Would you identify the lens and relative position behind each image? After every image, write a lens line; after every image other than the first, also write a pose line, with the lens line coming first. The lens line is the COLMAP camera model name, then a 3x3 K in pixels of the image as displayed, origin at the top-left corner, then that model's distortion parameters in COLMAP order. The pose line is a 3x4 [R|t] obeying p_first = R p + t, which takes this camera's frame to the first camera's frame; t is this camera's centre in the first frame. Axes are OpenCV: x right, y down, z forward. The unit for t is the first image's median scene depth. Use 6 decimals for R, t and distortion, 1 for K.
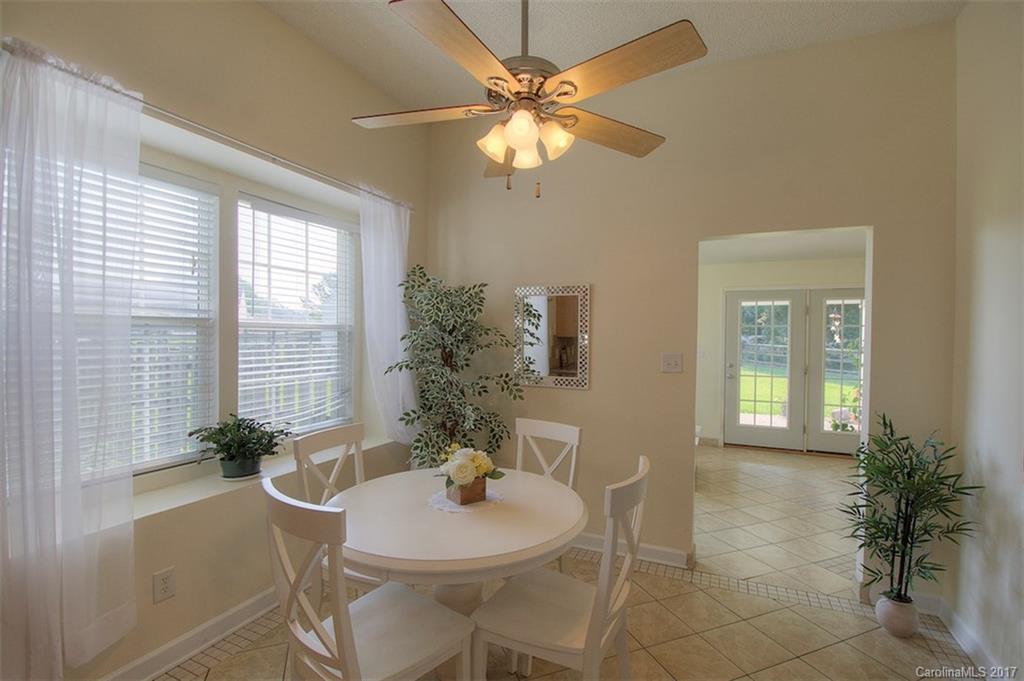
lens RADIAL K [[461.9, 0, 509.7], [0, 461.9, 348.3], [0, 0, 1]] dist [-0.008168, -0.005812]
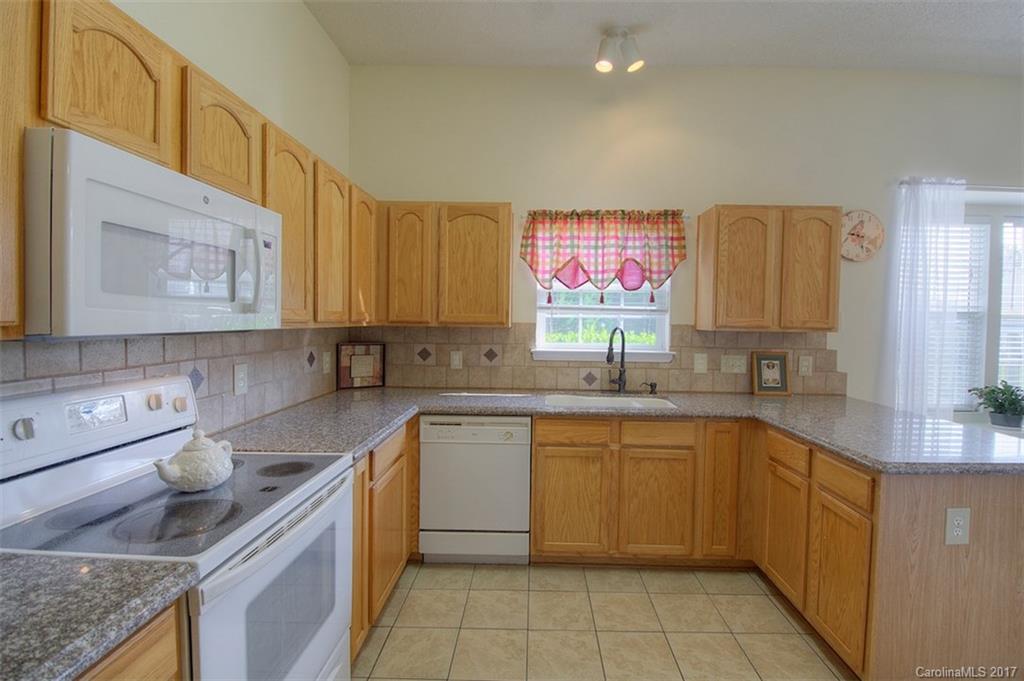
lens RADIAL K [[461.9, 0, 530.0], [0, 461.9, 334.4], [0, 0, 1]] dist [-0.008168, -0.005812]
pose [[0.406257, 0.026892, -0.913363, 0.059992], [-0.035427, 0.999279, 0.013664, 0.030507], [0.913072, 0.026807, 0.406916, -0.780192]]
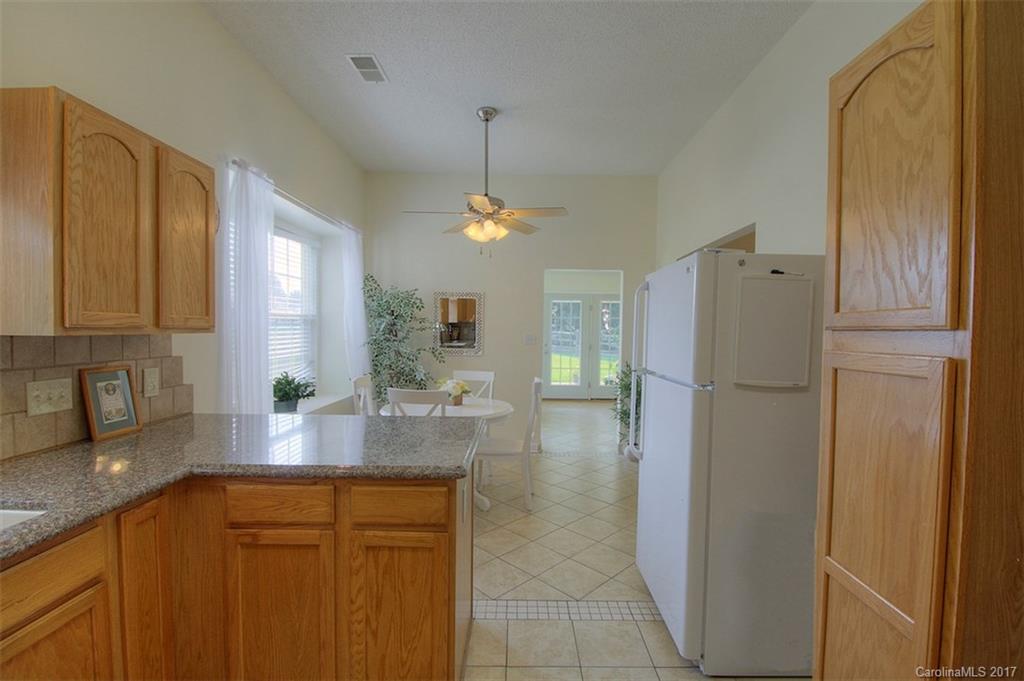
lens RADIAL K [[461.9, 0, 516.4], [0, 461.9, 342.3], [0, 0, 1]] dist [-0.008168, -0.005812]
pose [[0.910397, -0.011380, 0.413579, -0.482644], [0.006562, 0.999893, 0.013069, 0.024737], [-0.413683, -0.009185, 0.910375, -0.665646]]
